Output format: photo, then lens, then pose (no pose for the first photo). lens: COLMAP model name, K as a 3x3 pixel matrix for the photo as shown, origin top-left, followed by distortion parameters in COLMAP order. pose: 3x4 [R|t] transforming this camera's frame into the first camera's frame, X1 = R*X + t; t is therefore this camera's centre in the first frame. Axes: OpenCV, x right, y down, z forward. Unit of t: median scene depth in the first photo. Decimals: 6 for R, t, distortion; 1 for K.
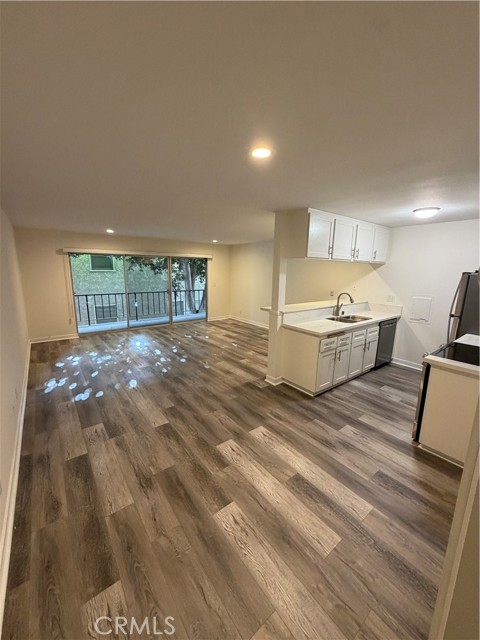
lens RADIAL K [[252.7, 0, 239.5], [0, 252.7, 321.0], [0, 0, 1]] dist [0.001184, 0.000120]
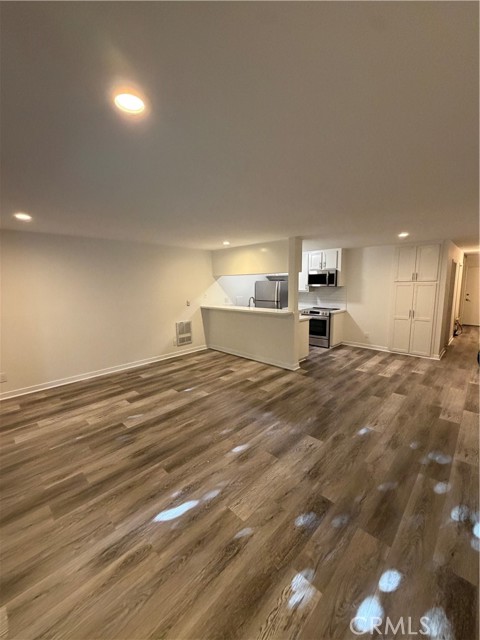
lens RADIAL K [[252.7, 0, 241.5], [0, 252.7, 317.6], [0, 0, 1]] dist [0.001184, 0.000120]
pose [[-0.140725, -0.149228, 0.978738, -1.124920], [0.212485, 0.960987, 0.177073, -0.307783], [-0.966978, 0.232886, -0.103526, 1.447854]]
